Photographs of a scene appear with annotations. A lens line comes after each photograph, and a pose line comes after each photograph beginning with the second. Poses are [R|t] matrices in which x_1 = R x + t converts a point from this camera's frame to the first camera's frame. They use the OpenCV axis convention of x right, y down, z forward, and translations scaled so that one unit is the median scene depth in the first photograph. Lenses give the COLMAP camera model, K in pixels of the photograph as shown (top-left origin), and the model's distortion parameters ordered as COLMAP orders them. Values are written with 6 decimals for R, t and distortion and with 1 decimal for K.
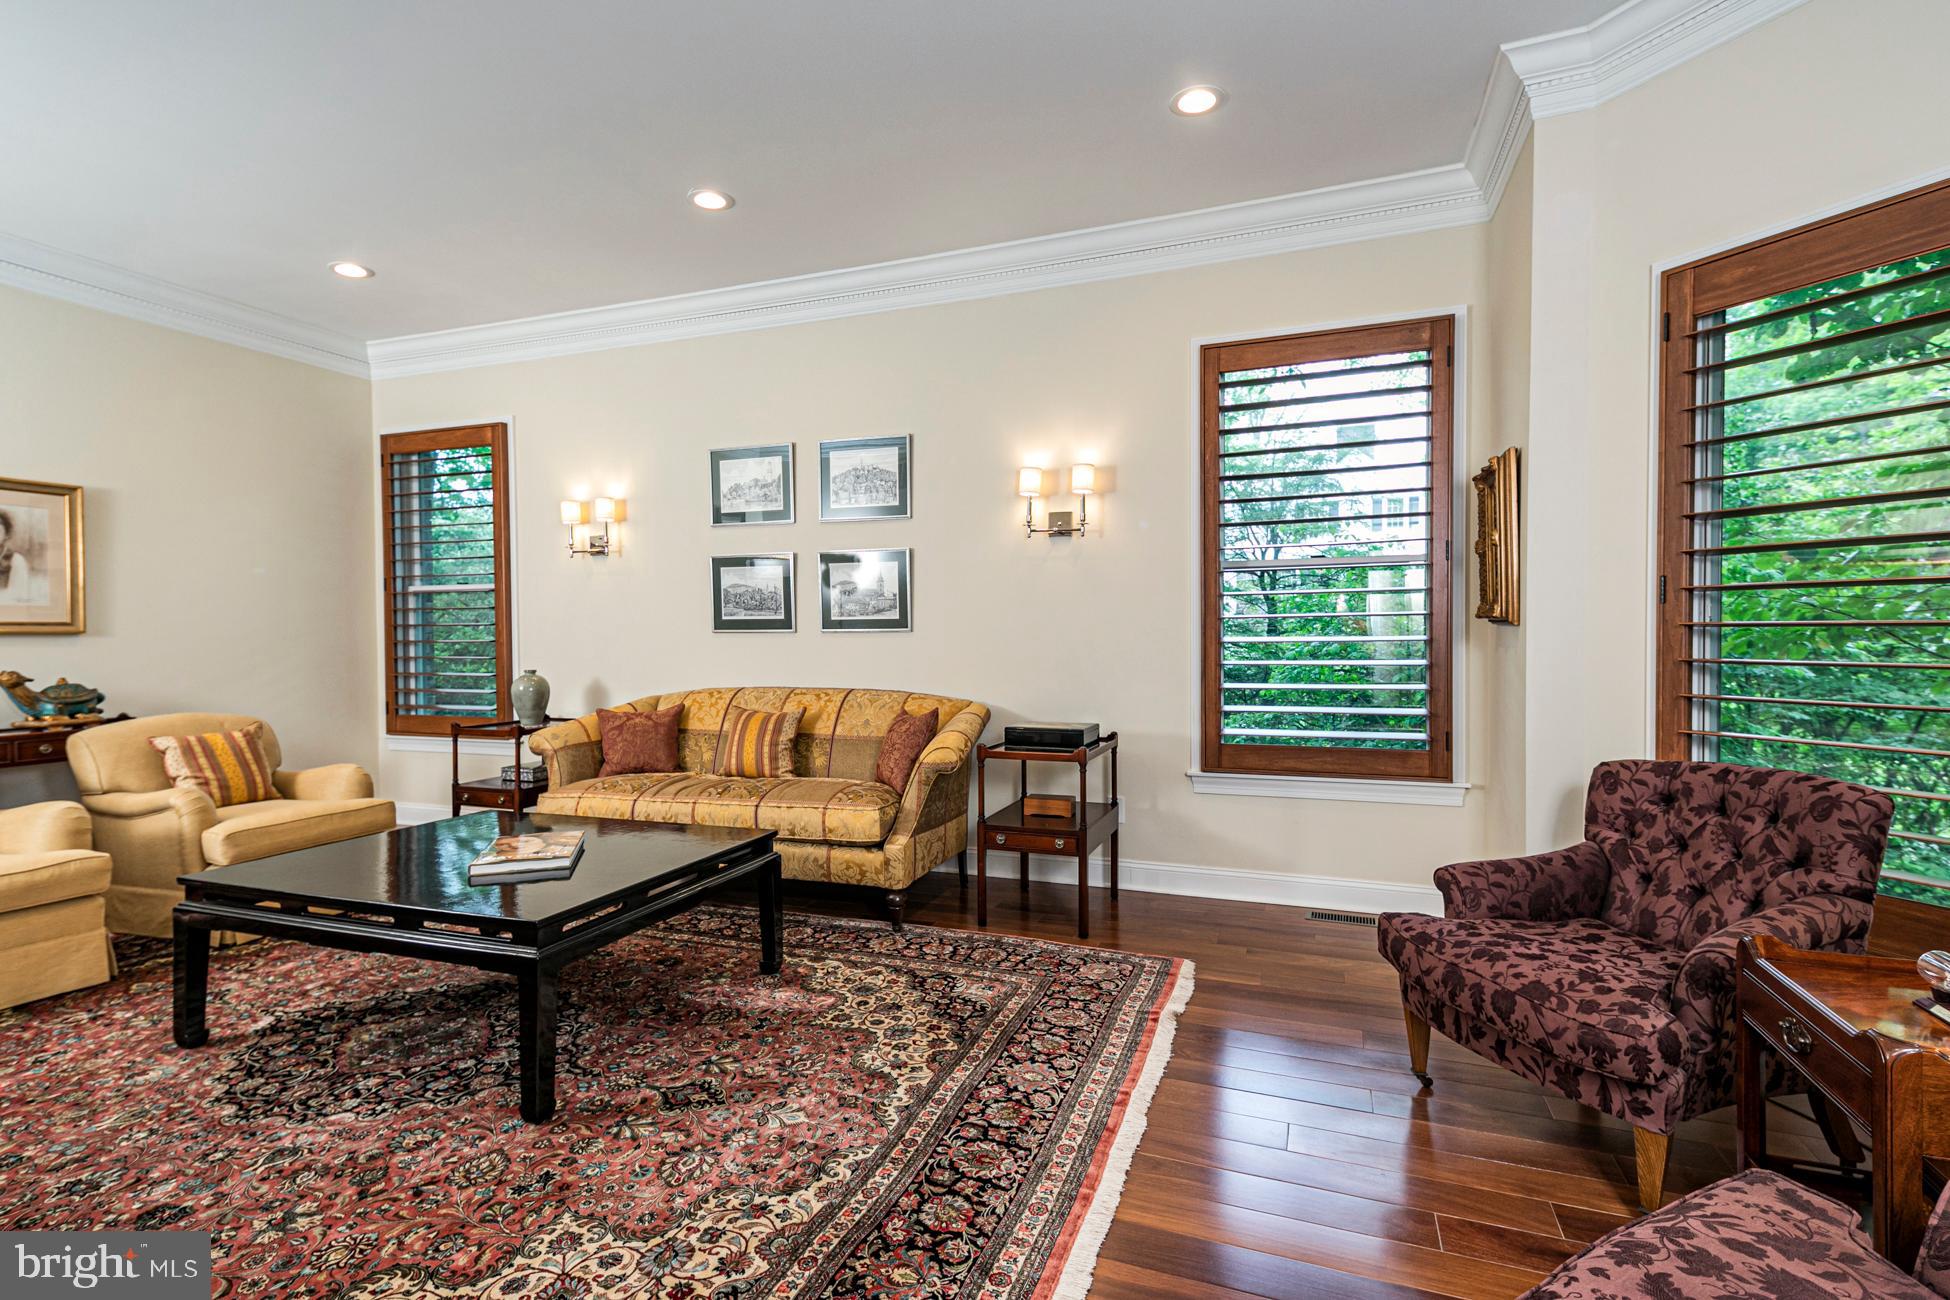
lens RADIAL K [[930.4, 0, 961.5], [0, 930.4, 655.9], [0, 0, 1]] dist [0.027708, -0.006997]
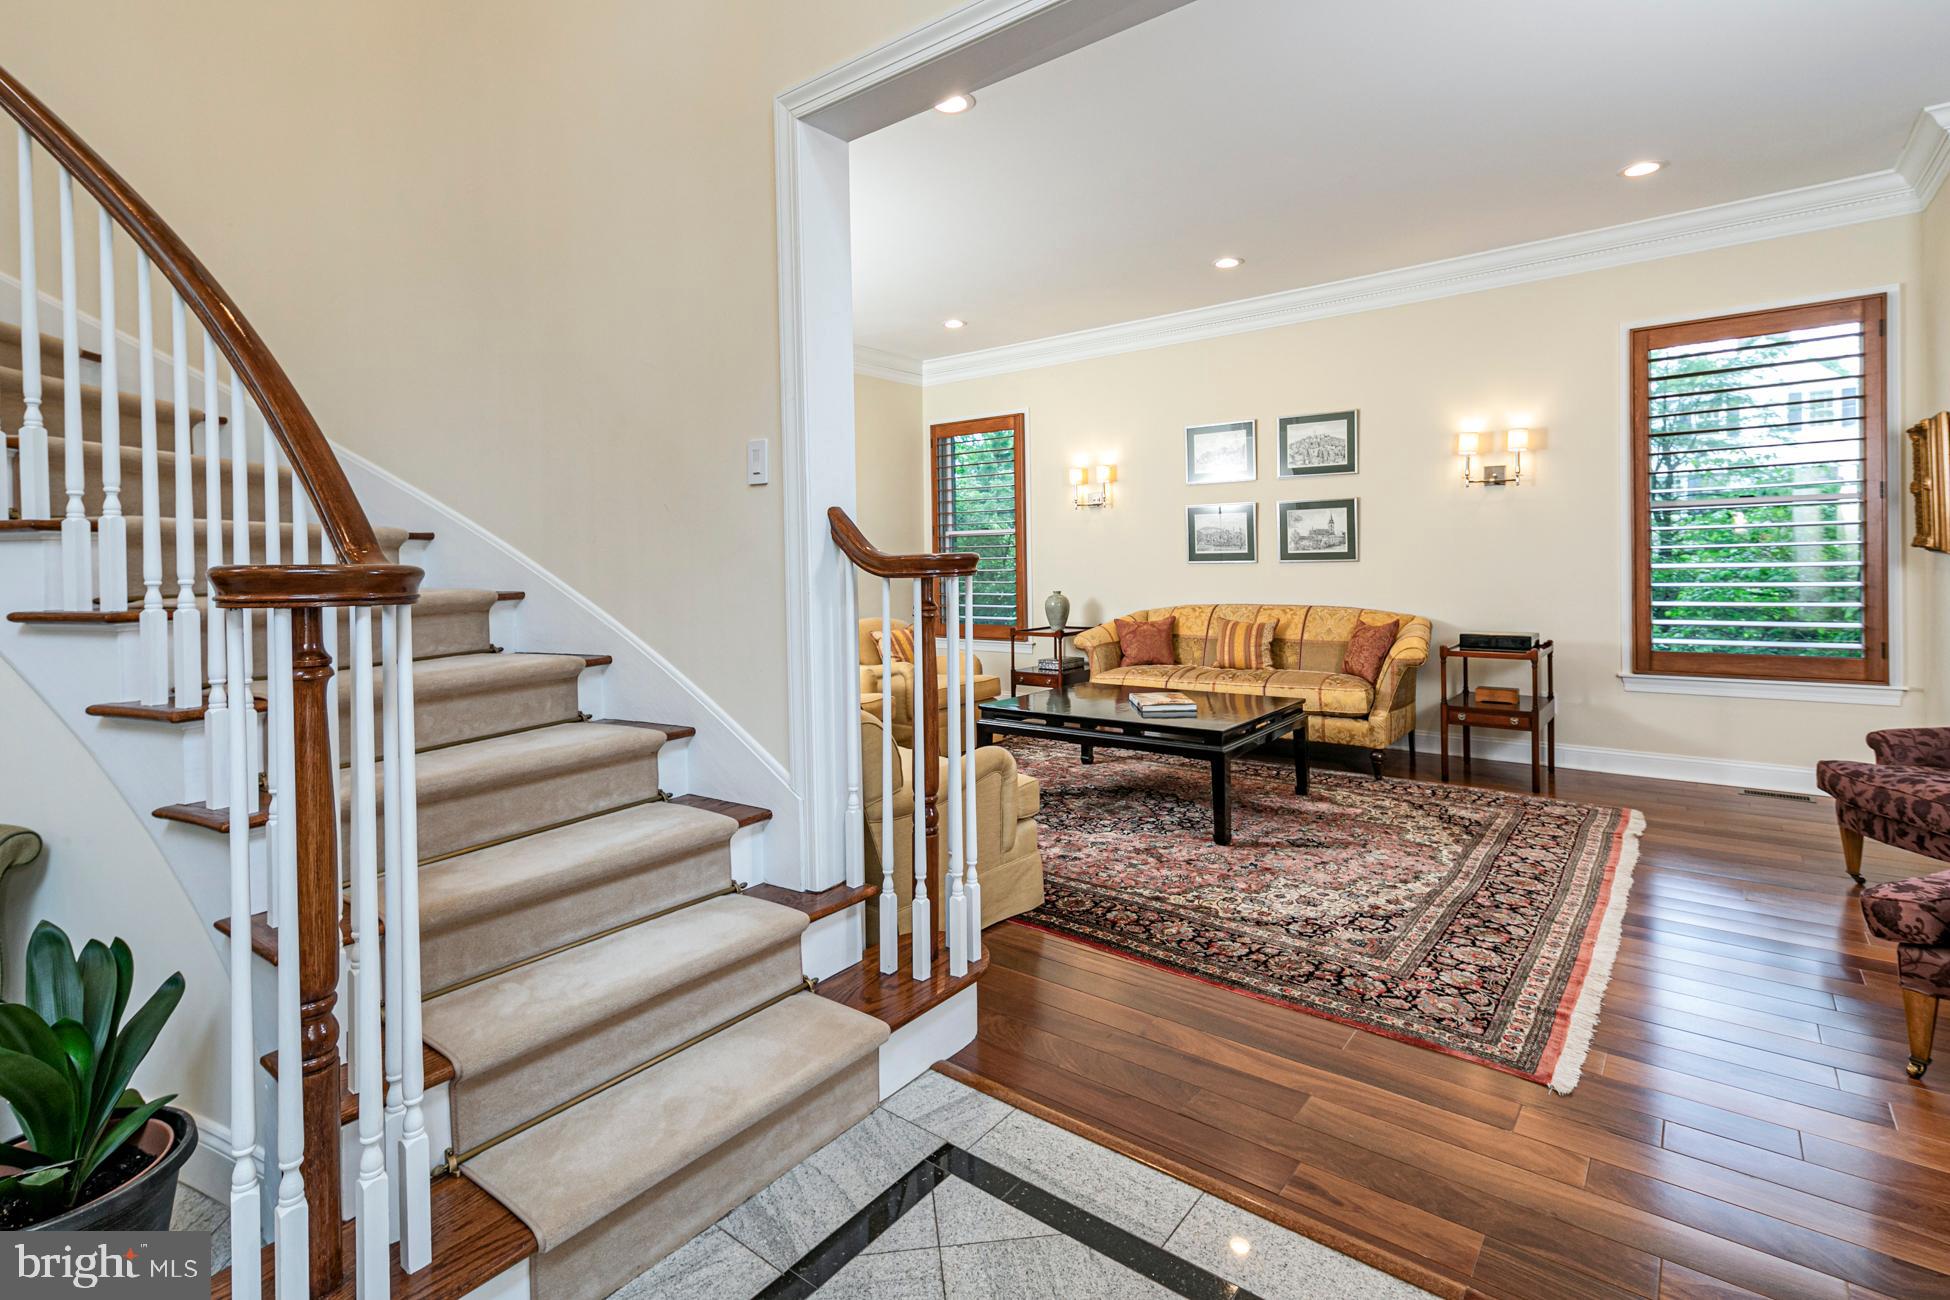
lens RADIAL K [[930.4, 0, 966.0], [0, 930.4, 575.5], [0, 0, 1]] dist [0.027708, -0.006997]
pose [[0.955300, -0.004573, -0.295601, -0.215013], [0.002670, 0.999973, -0.006842, 0.000885], [0.295625, 0.005747, 0.955287, -0.449085]]
